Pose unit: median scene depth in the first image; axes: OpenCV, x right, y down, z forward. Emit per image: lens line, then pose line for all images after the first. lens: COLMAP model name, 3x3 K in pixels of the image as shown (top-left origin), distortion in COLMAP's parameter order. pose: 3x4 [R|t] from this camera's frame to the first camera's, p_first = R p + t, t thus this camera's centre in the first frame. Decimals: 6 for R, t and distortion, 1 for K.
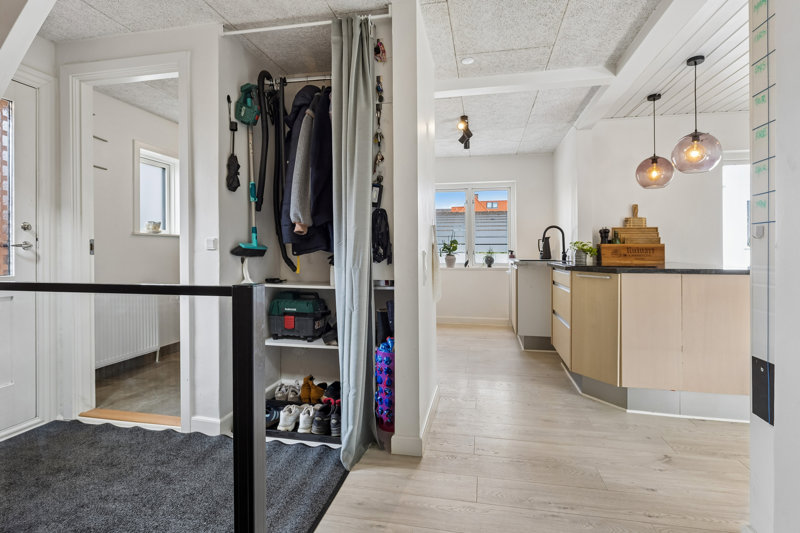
lens RADIAL K [[409.7, 0, 404.9], [0, 409.7, 246.6], [0, 0, 1]] dist [0.004447, 0.000895]
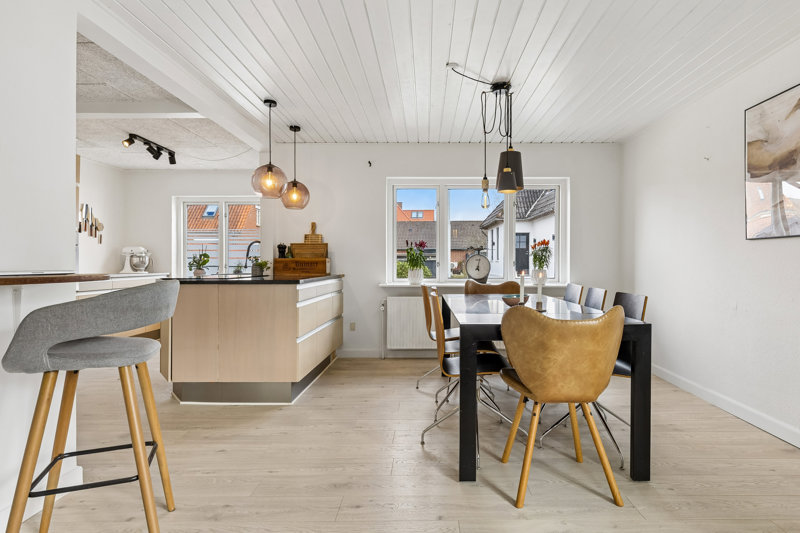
lens RADIAL K [[453.7, 0, 425.0], [0, 453.7, 261.8], [0, 0, 1]] dist [0.015264, -0.000184]
pose [[0.981778, -0.001683, 0.190023, 0.628788], [0.000626, 0.999984, 0.005621, -0.003772], [-0.190030, -0.005400, 0.981763, -0.256055]]
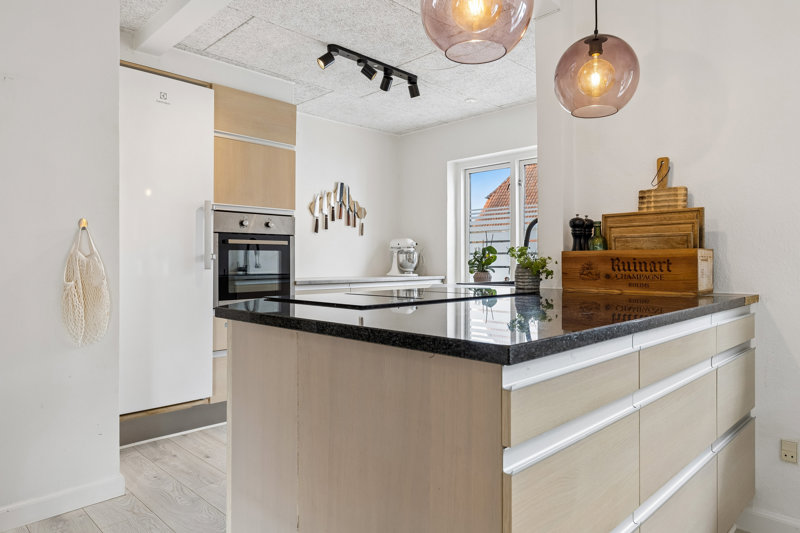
lens RADIAL K [[509.9, 0, 402.0], [0, 509.9, 261.1], [0, 0, 1]] dist [0.008351, -0.001907]
pose [[0.834400, -0.002717, -0.551153, 0.633284], [0.006945, 0.999960, 0.005585, 0.000355], [0.551116, -0.008487, 0.834386, 0.407674]]
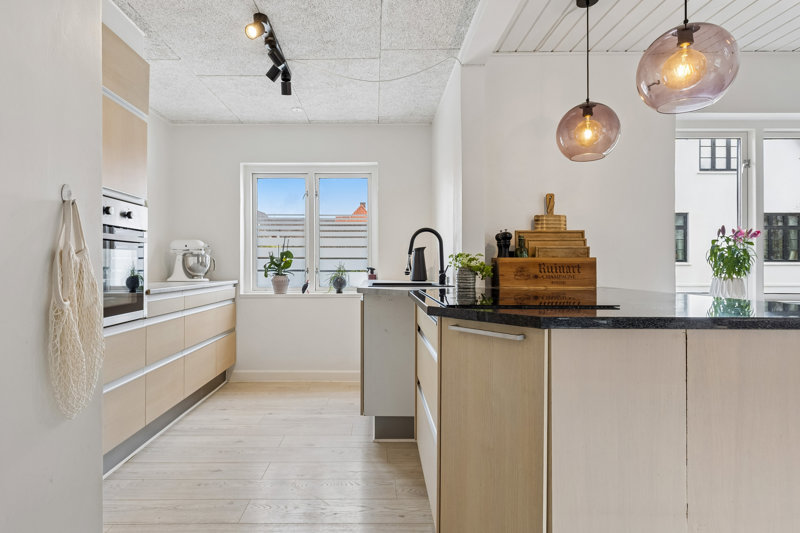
lens RADIAL K [[453.7, 0, 380.0], [0, 453.7, 261.6], [0, 0, 1]] dist [0.015264, -0.000184]
pose [[0.980068, 0.002065, 0.198652, 0.176973], [-0.002046, 0.999998, -0.000300, -0.000167], [-0.198652, -0.000112, 0.980070, 0.384177]]
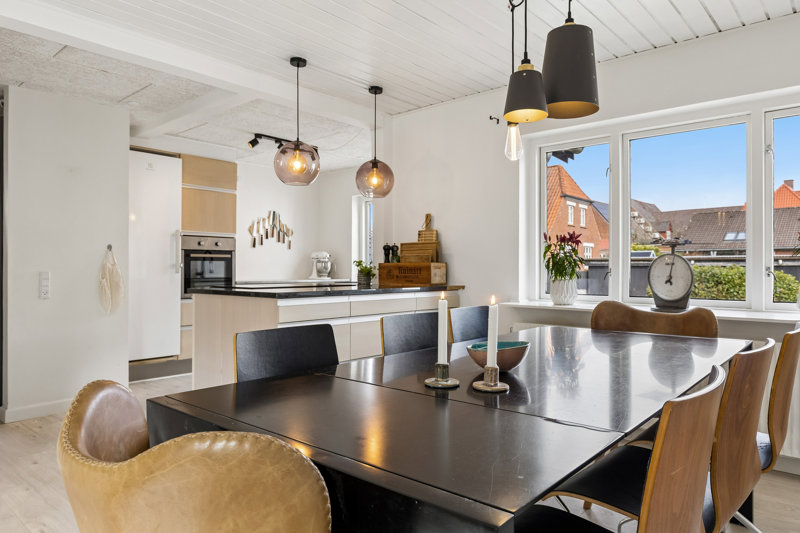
lens RADIAL K [[529.2, 0, 402.0], [0, 529.2, 266.2], [0, 0, 1]] dist [-0.002301, -0.000844]
pose [[0.866697, -0.002353, -0.498829, 1.044542], [0.004323, 0.999987, 0.002794, -0.002722], [0.498816, -0.004578, 0.866696, 0.073067]]
